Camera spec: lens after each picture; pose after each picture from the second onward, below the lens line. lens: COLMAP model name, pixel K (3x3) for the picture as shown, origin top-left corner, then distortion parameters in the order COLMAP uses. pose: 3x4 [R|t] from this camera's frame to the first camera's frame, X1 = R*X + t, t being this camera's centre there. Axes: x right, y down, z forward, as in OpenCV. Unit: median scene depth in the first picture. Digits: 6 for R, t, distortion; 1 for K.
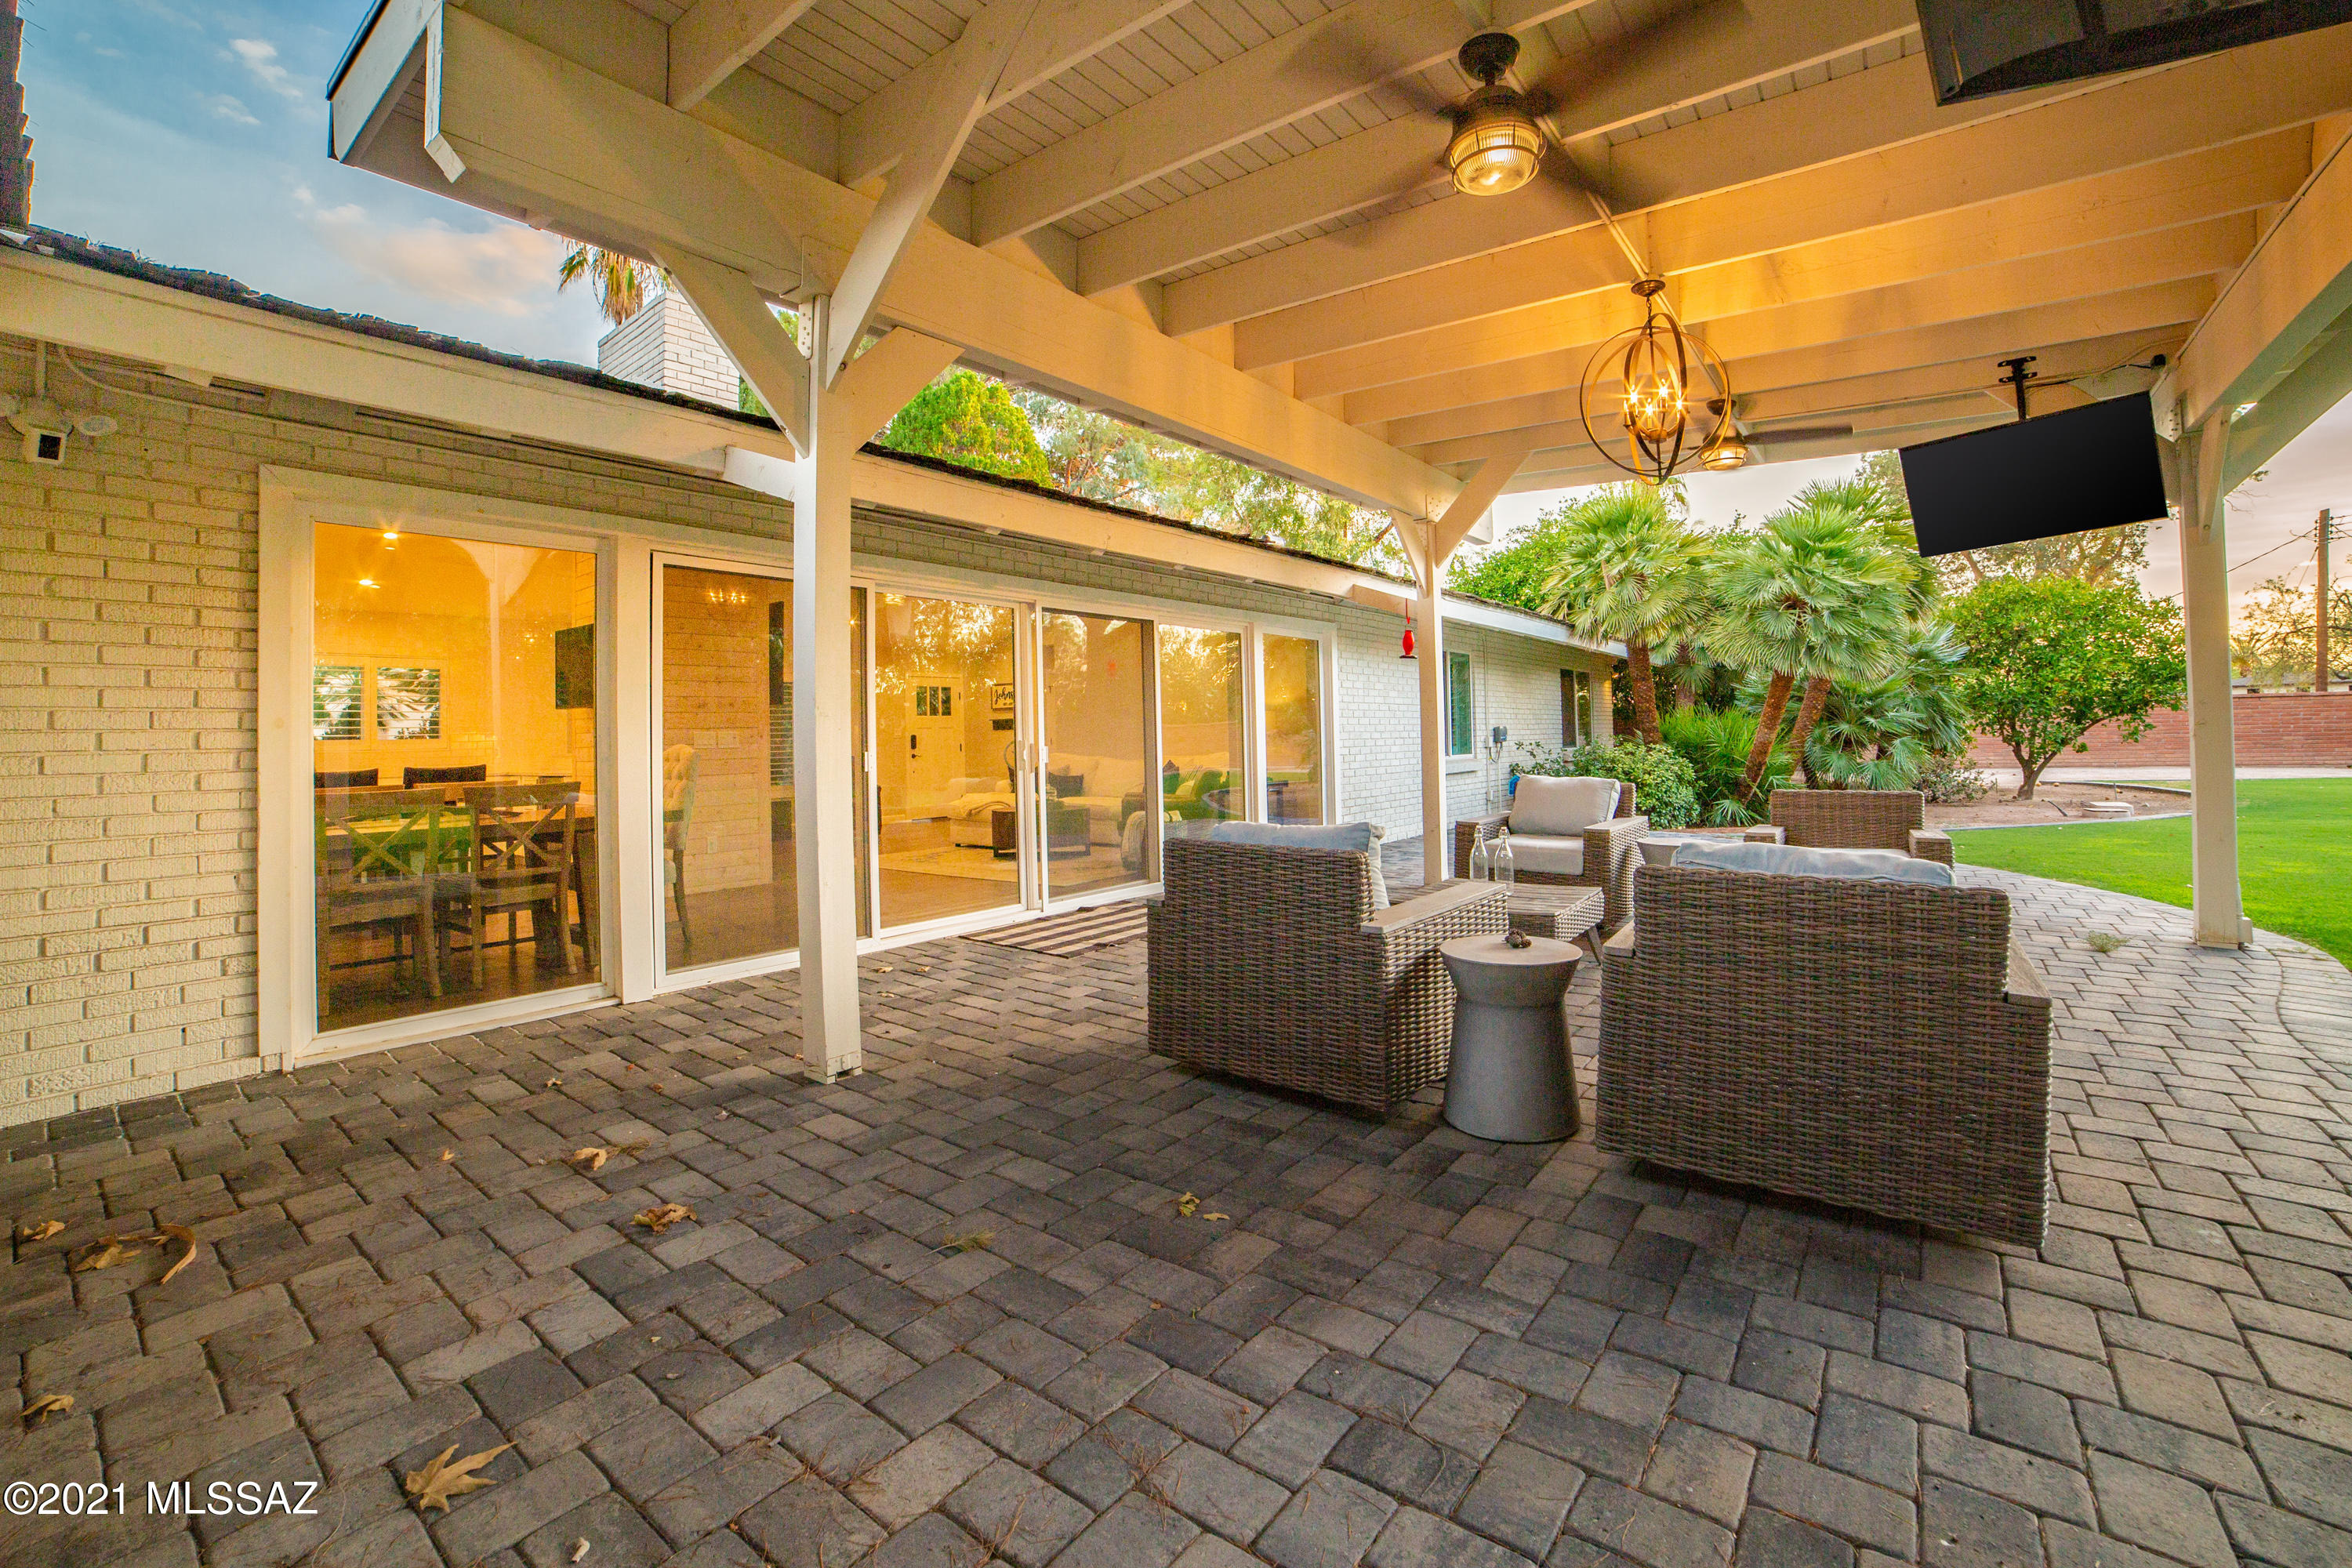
lens RADIAL K [[899.7, 0, 1173.6], [0, 899.7, 765.6], [0, 0, 1]] dist [-0.001641, 0.000163]
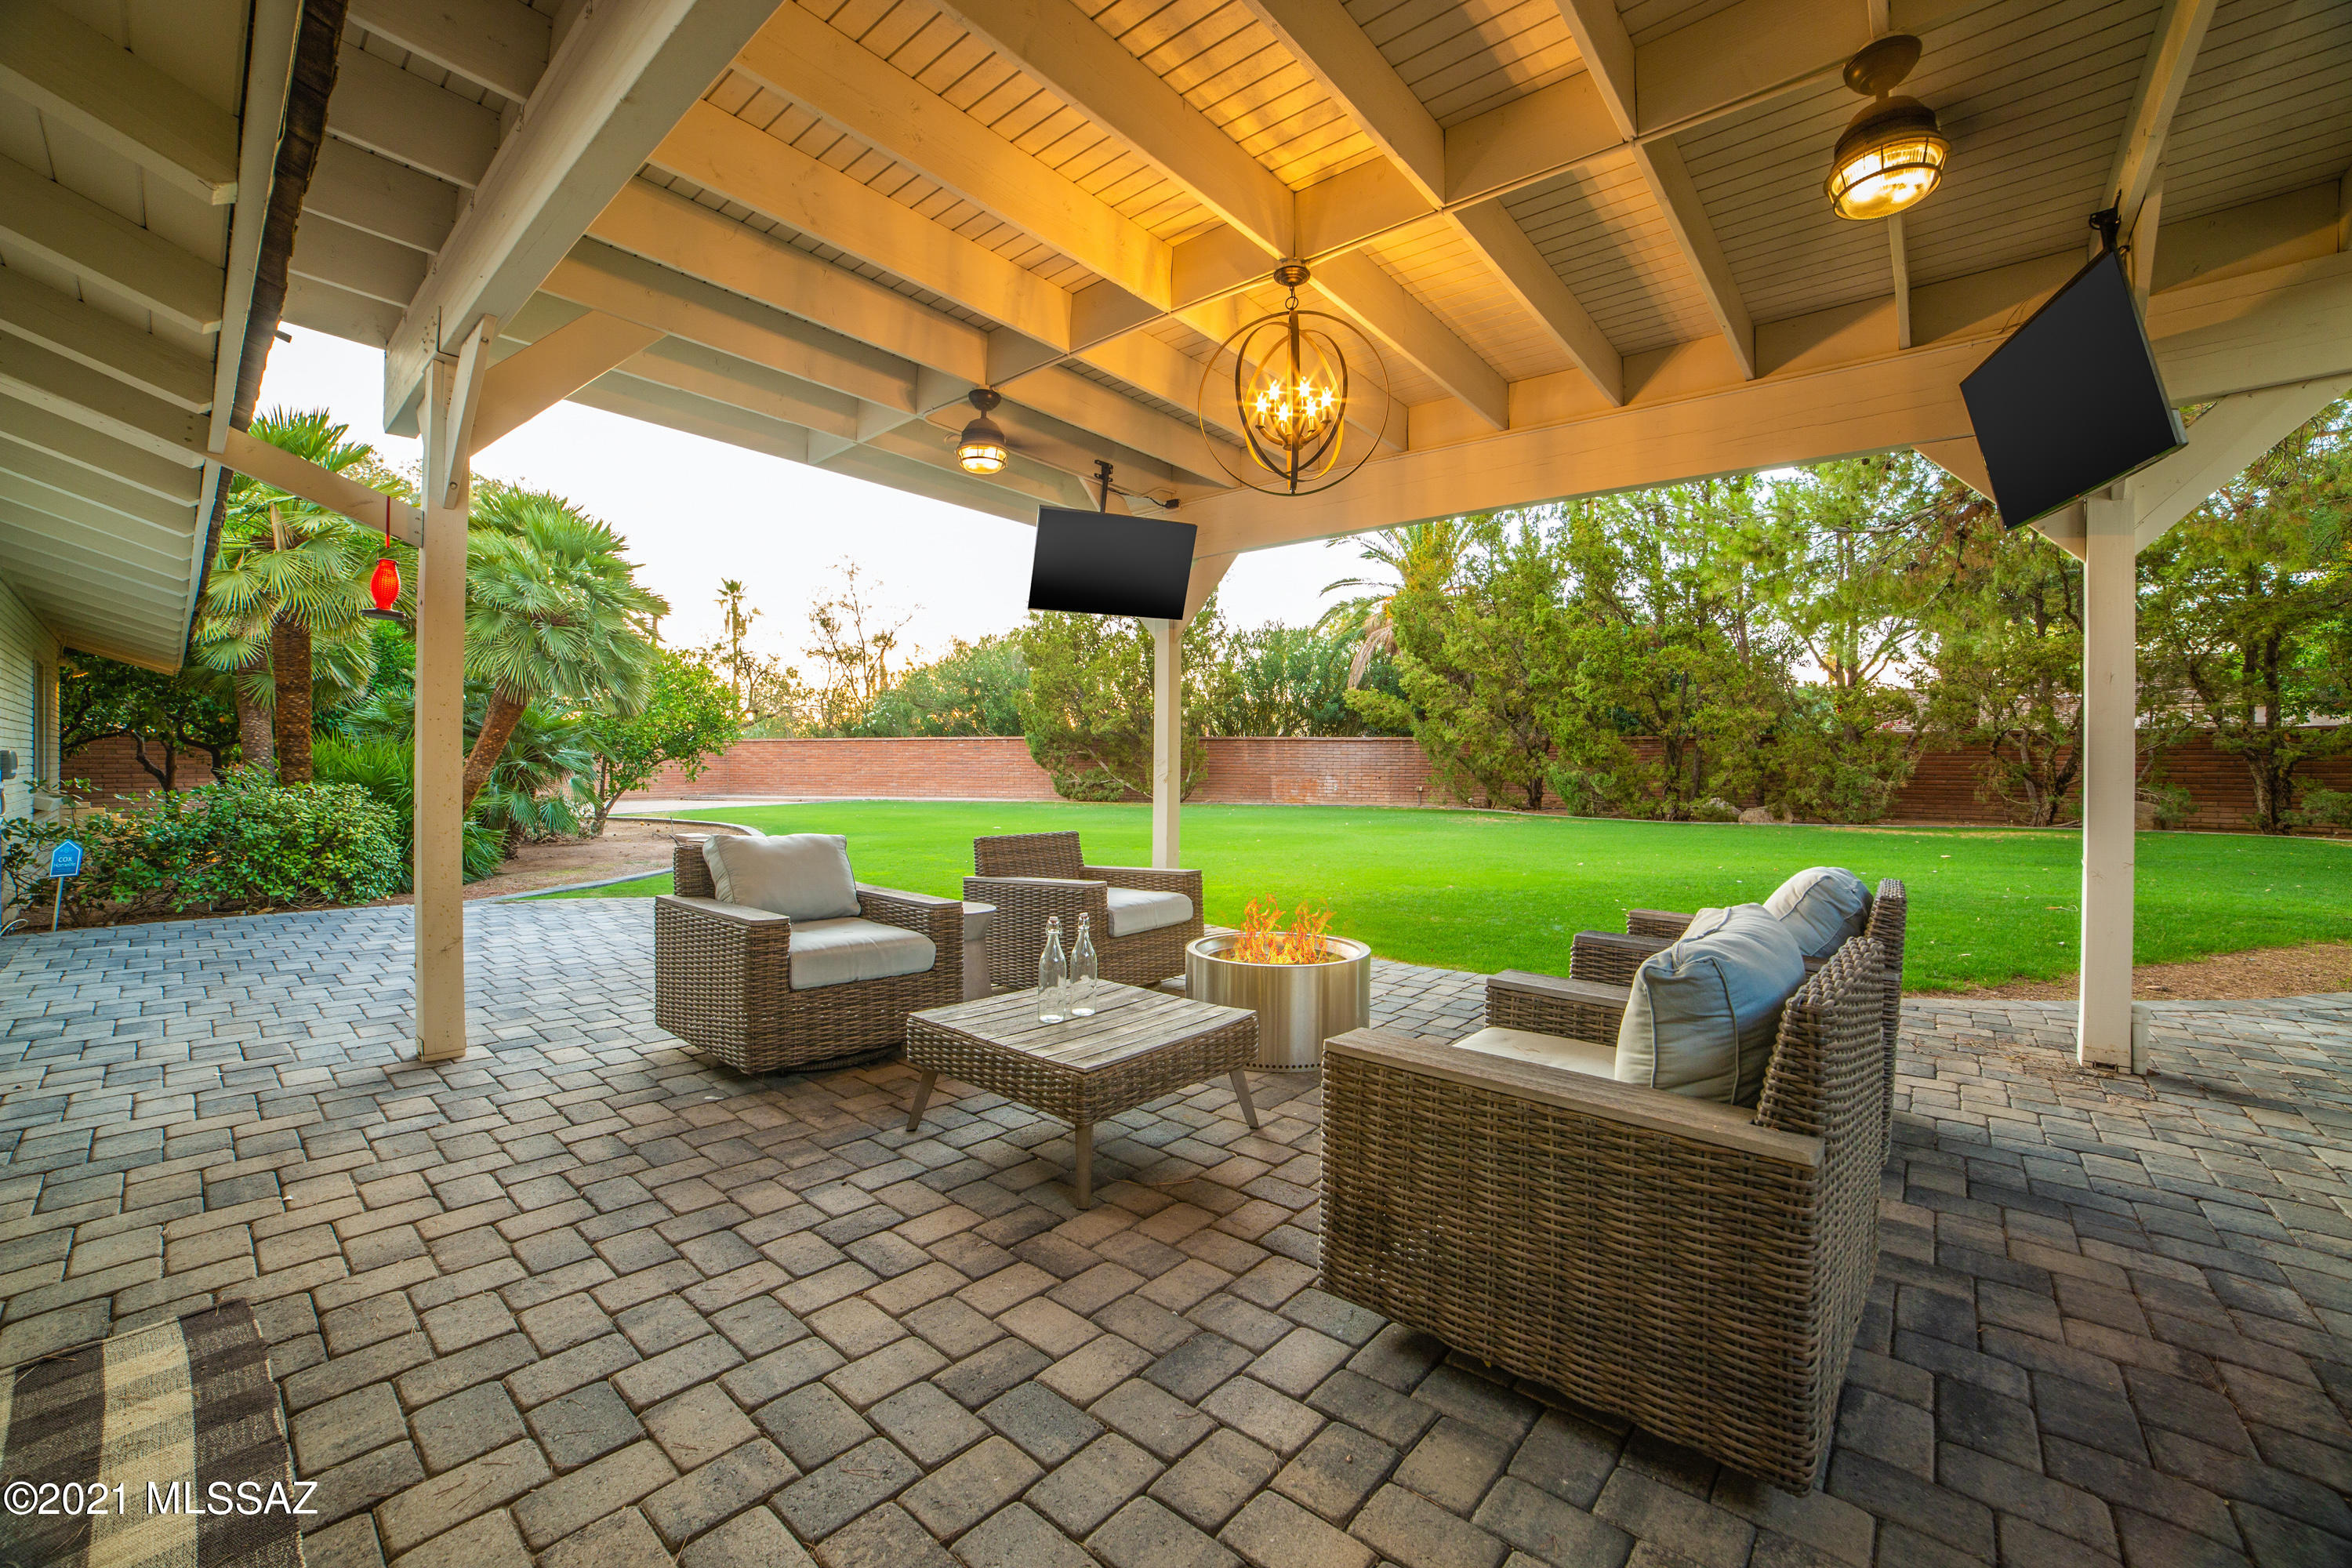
lens RADIAL K [[952.4, 0, 1176.0], [0, 952.4, 784.0], [0, 0, 1]] dist [-0.022136, 0.000045]
pose [[0.073405, -0.009859, 0.997253, -0.420216], [0.032019, 0.999459, 0.007524, -0.036515], [-0.996788, 0.031379, 0.073681, 1.051264]]
